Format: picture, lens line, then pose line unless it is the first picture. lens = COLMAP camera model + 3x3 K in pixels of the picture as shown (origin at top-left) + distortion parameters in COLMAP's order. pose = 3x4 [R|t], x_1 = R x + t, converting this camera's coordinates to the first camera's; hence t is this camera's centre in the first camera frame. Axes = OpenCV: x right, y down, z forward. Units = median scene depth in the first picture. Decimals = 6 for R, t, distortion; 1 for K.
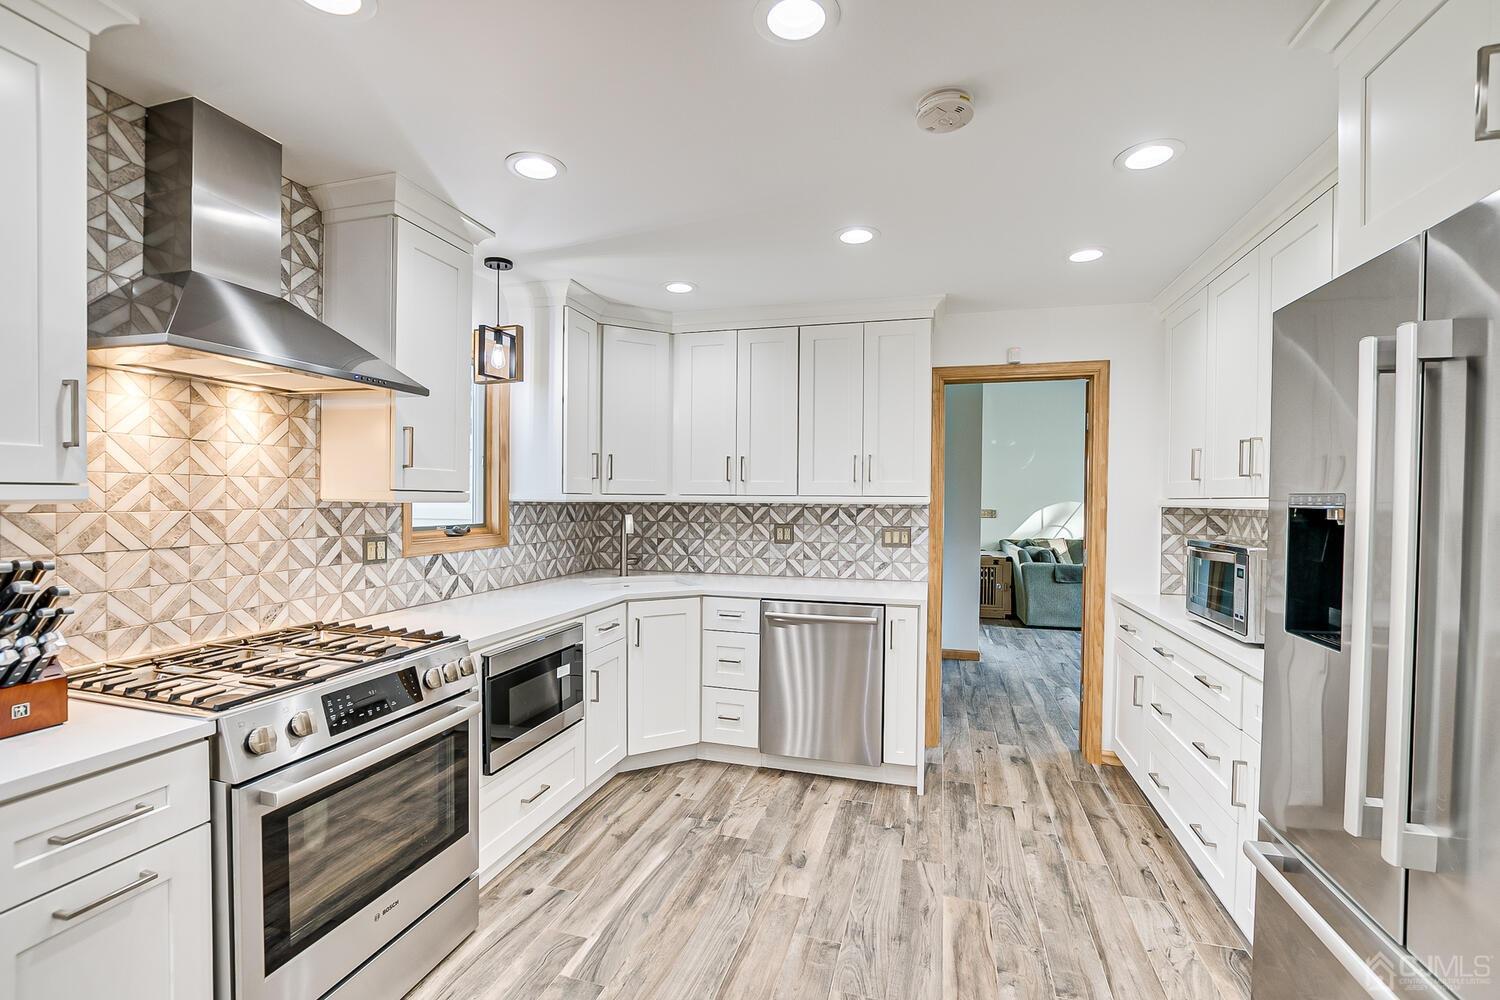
lens RADIAL K [[656.9, 0, 750.3], [0, 656.9, 510.1], [0, 0, 1]] dist [-0.022240, -0.000011]
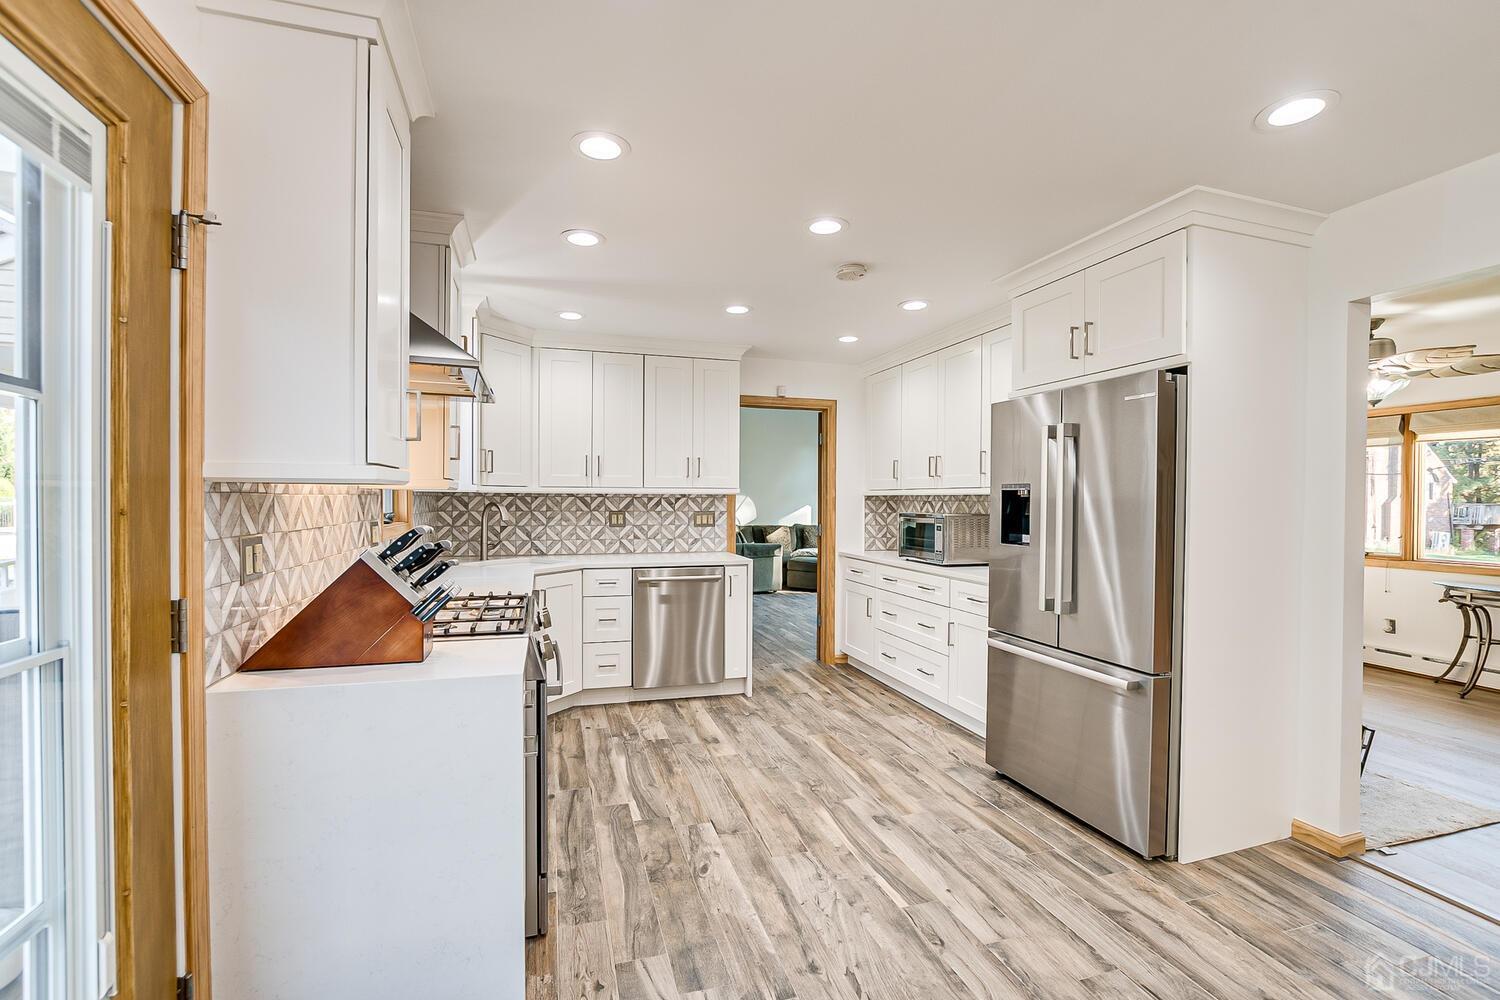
lens RADIAL K [[656.9, 0, 750.3], [0, 656.9, 510.1], [0, 0, 1]] dist [-0.022240, -0.000011]
pose [[0.838542, -0.014187, 0.544652, -0.447148], [0.012022, 0.999899, 0.007536, 0.014395], [-0.544704, 0.000229, 0.838628, -0.179058]]
